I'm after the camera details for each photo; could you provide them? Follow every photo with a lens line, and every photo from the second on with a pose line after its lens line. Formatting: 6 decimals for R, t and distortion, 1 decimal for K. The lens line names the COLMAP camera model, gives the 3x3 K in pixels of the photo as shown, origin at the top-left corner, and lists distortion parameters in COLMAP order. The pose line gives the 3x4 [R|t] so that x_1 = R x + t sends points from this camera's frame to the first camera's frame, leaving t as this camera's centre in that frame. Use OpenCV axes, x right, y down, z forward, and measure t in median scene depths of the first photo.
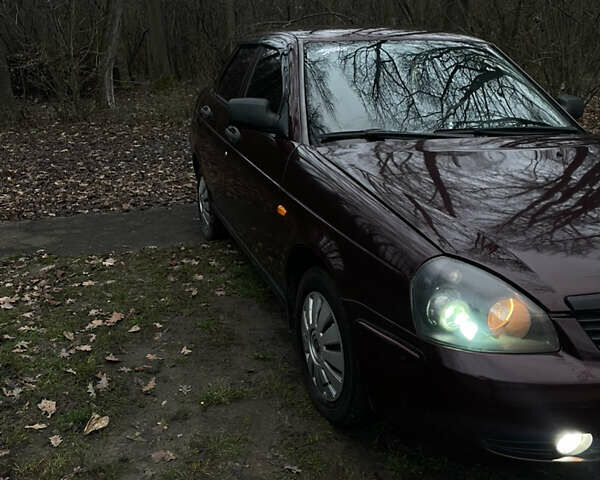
lens RADIAL K [[608.2, 0, 300.0], [0, 608.2, 240.0], [0, 0, 1]] dist [0.108964, -0.141506]
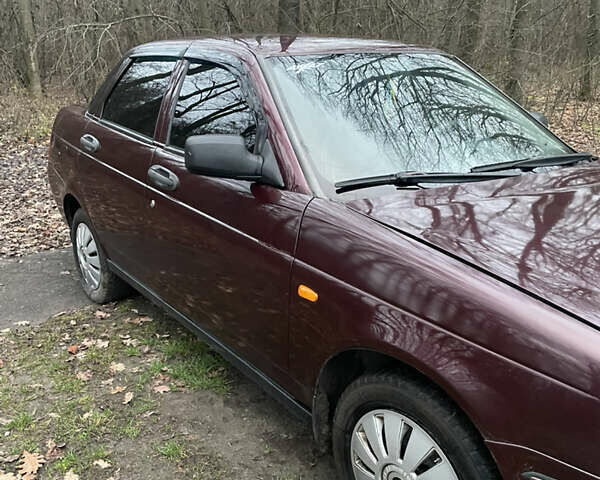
lens RADIAL K [[608.2, 0, 300.0], [0, 608.2, 240.0], [0, 0, 1]] dist [0.108964, -0.141506]
pose [[0.952693, -0.093411, 0.289225, -0.172422], [0.095973, 0.995370, 0.005346, -0.083703], [-0.288385, 0.022664, 0.957246, 0.228906]]
